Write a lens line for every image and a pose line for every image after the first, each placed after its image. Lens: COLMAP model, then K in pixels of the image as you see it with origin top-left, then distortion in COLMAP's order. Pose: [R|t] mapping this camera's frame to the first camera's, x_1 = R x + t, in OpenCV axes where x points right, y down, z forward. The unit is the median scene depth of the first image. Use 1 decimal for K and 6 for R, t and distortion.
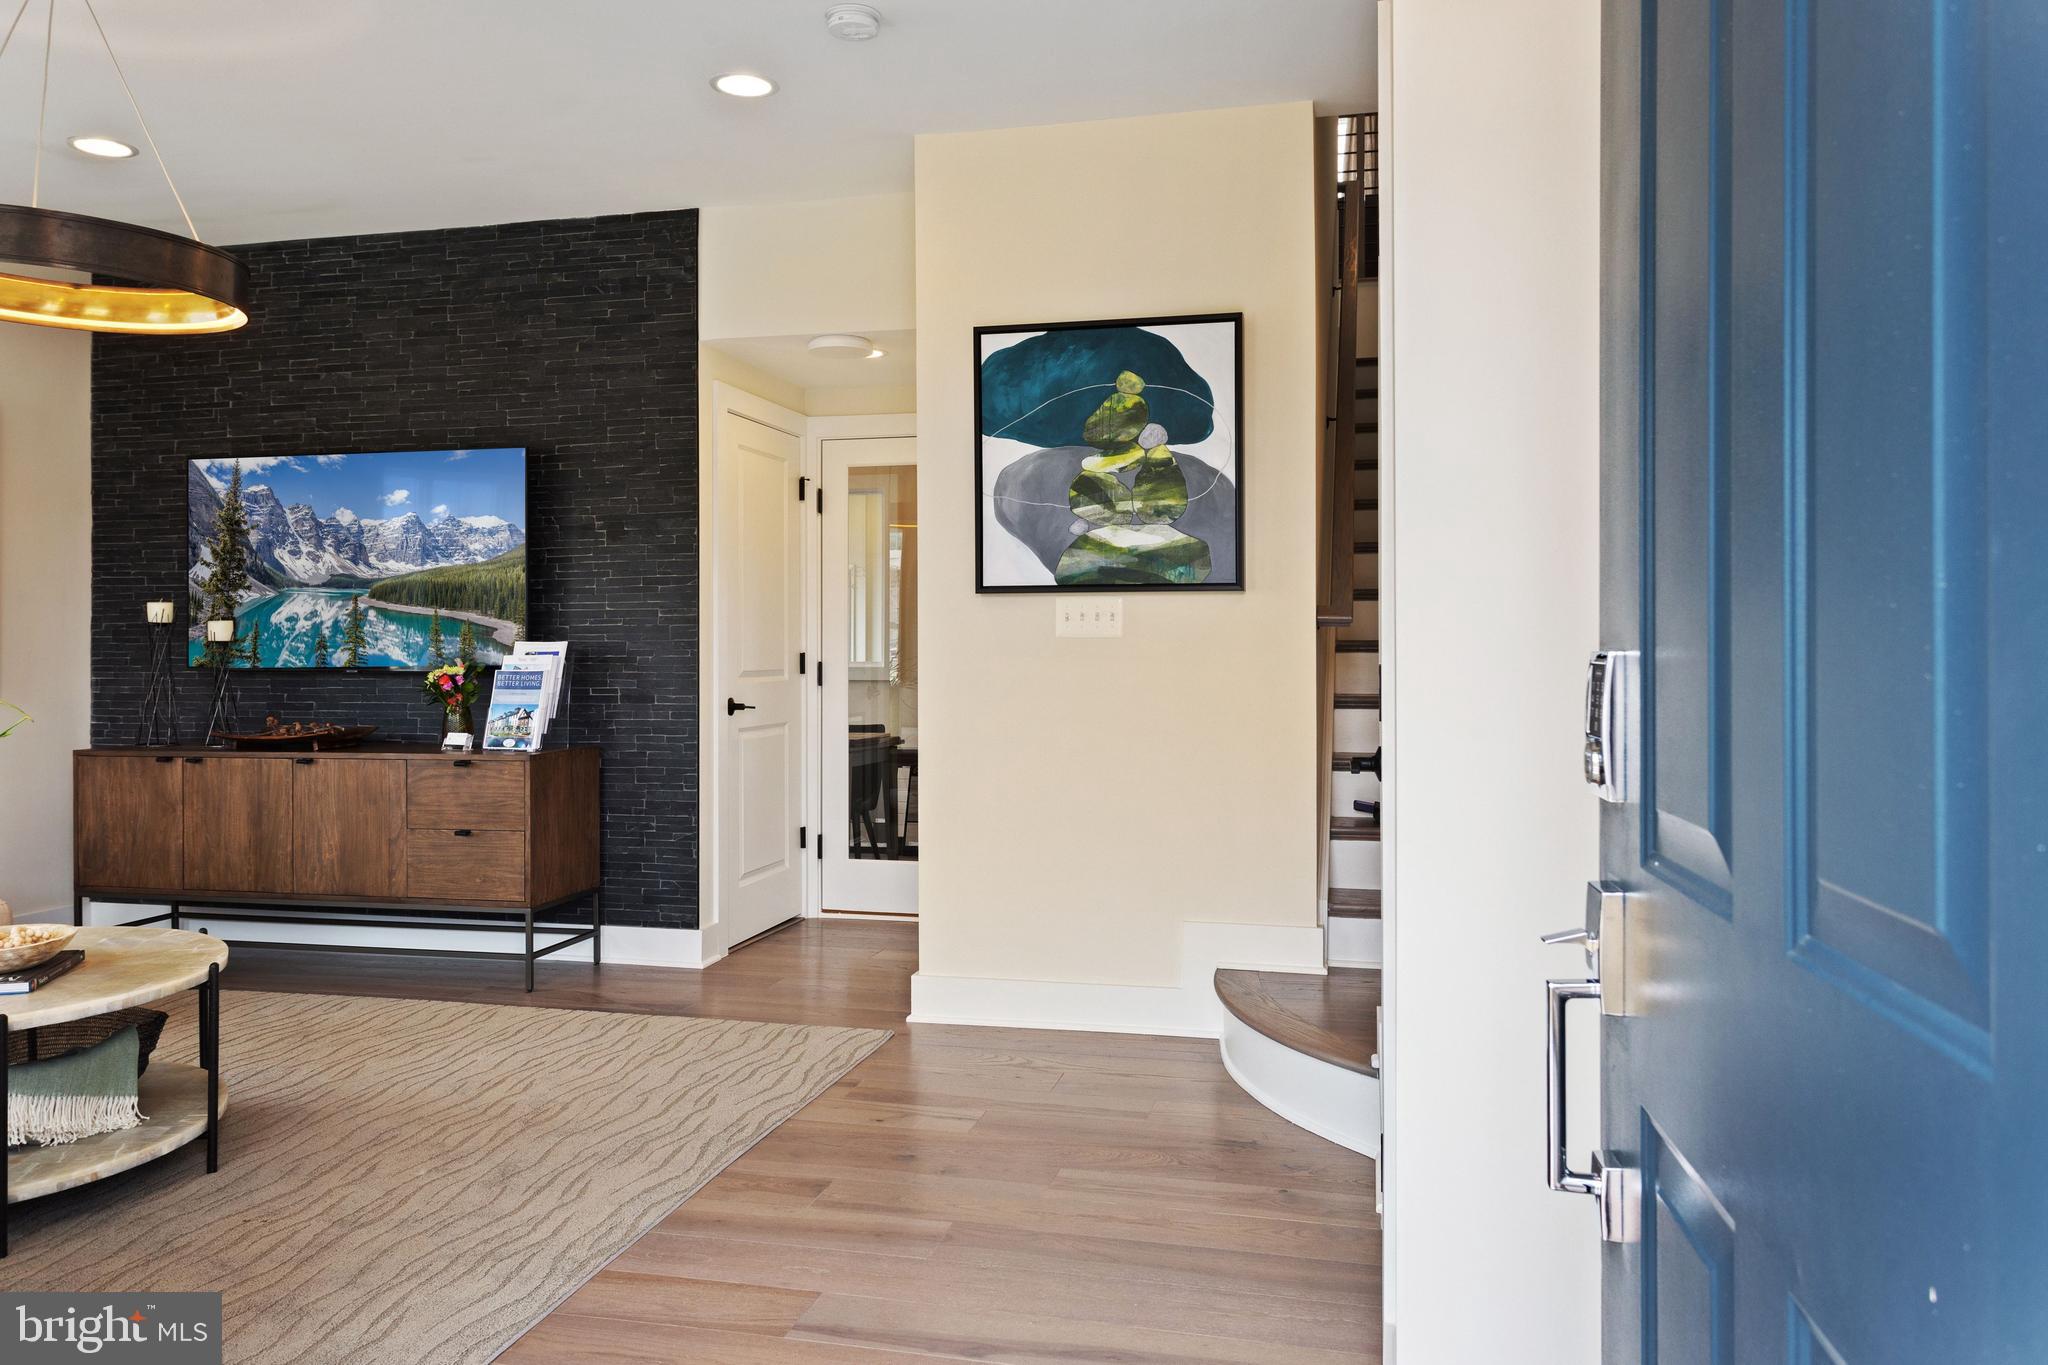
lens RADIAL K [[1814.8, 0, 1024.0], [0, 1814.8, 682.5], [0, 0, 1]] dist [0.005733, 0.002764]
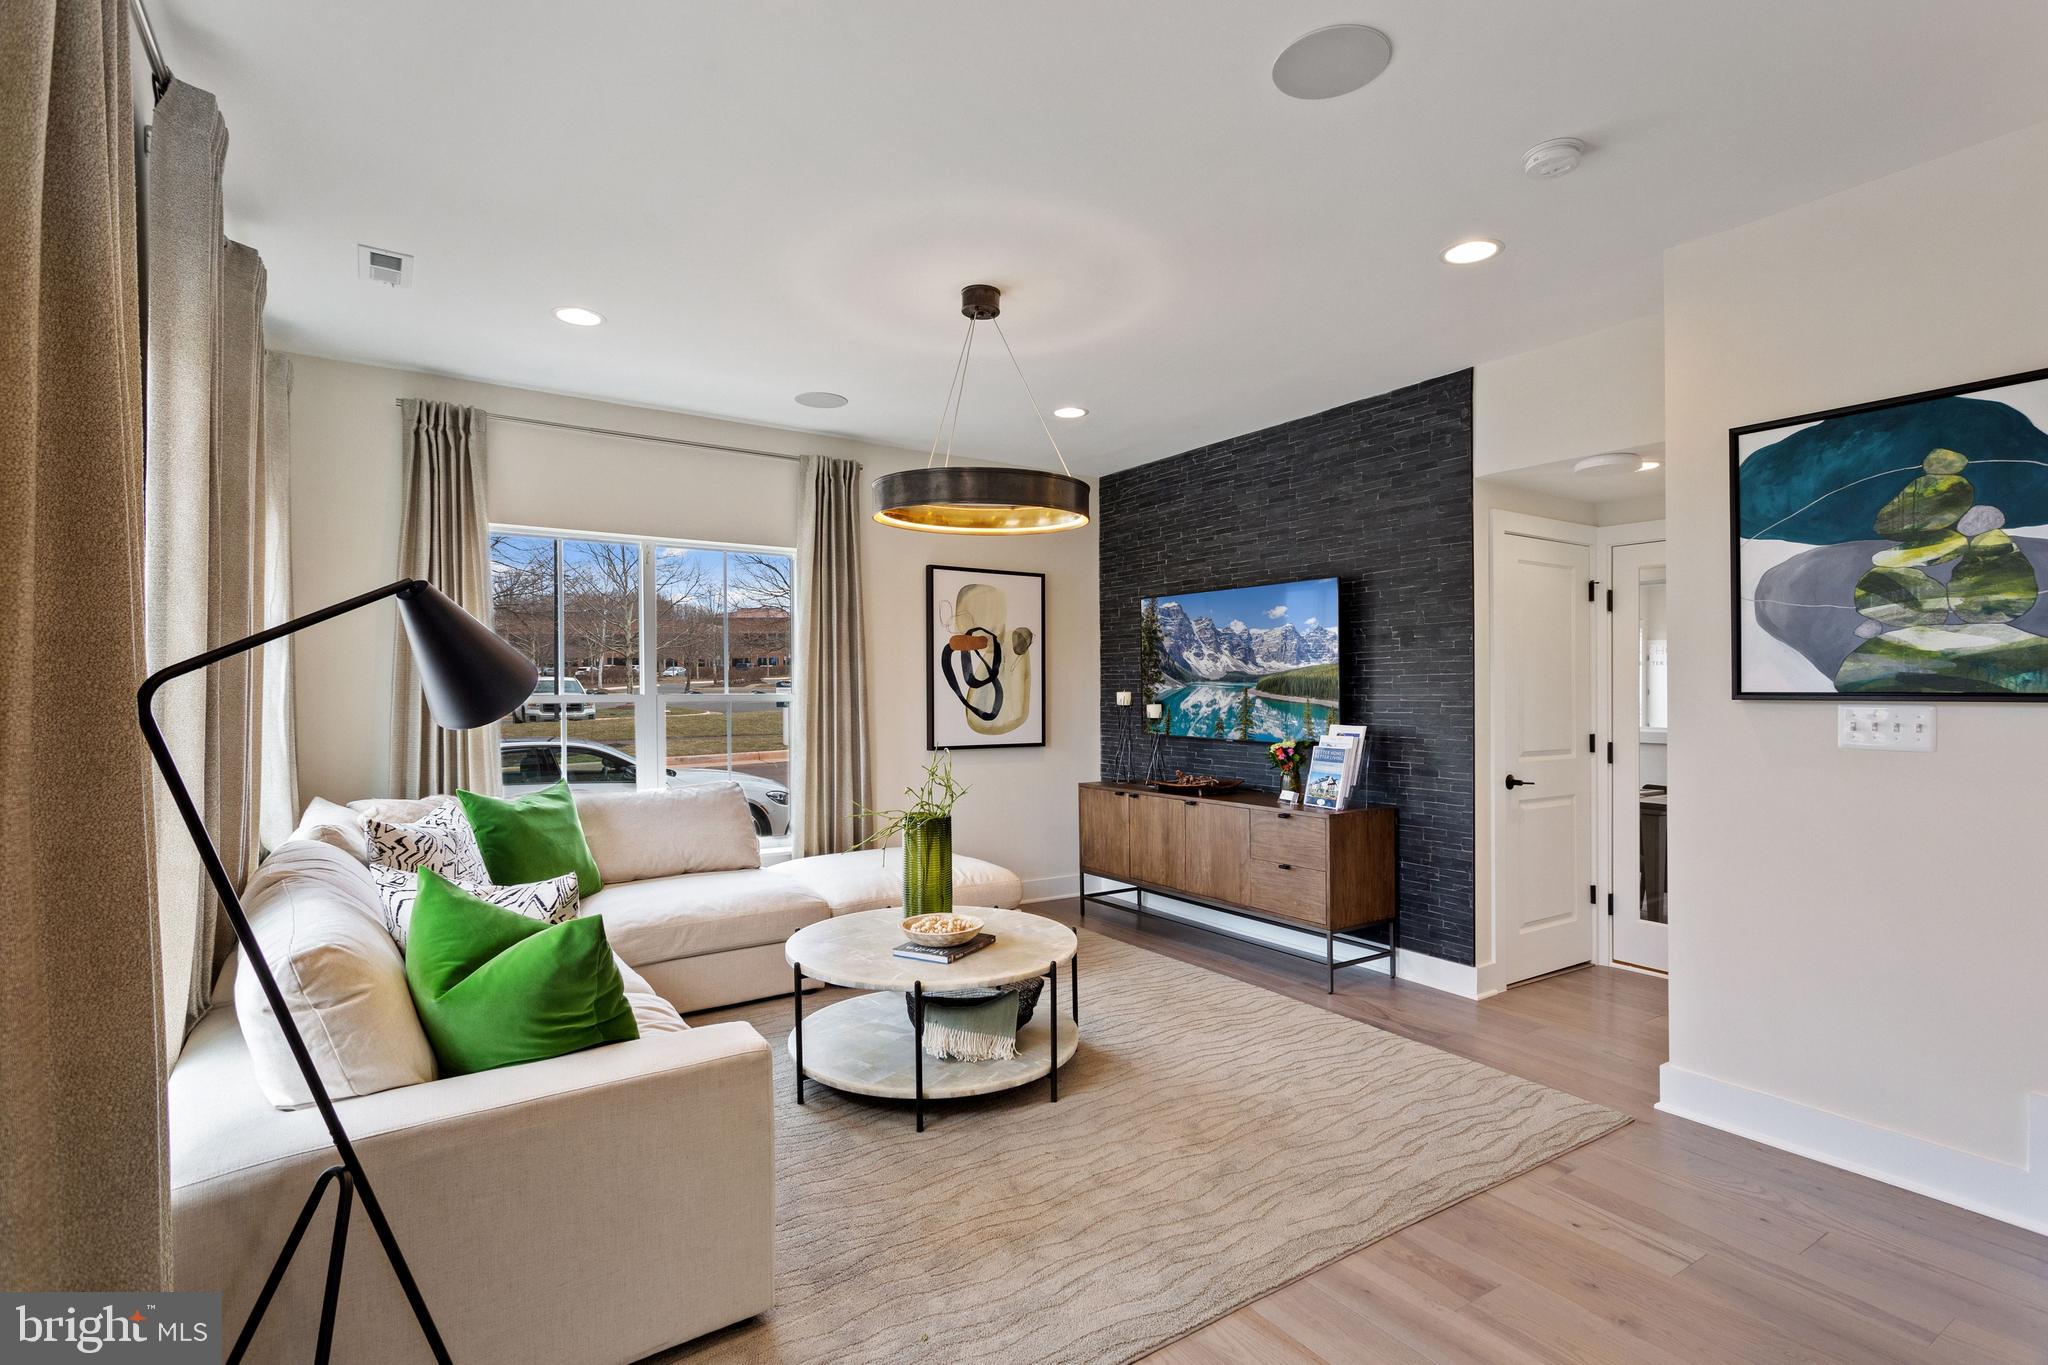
lens RADIAL K [[1016.1, 0, 1024.0], [0, 1016.1, 682.5], [0, 0, 1]] dist [-0.001082, 0.006230]
pose [[0.692365, 0.007183, -0.721512, 0.103408], [0.002286, 0.999924, 0.012149, -0.064553], [0.721544, -0.010061, 0.692296, 0.333102]]
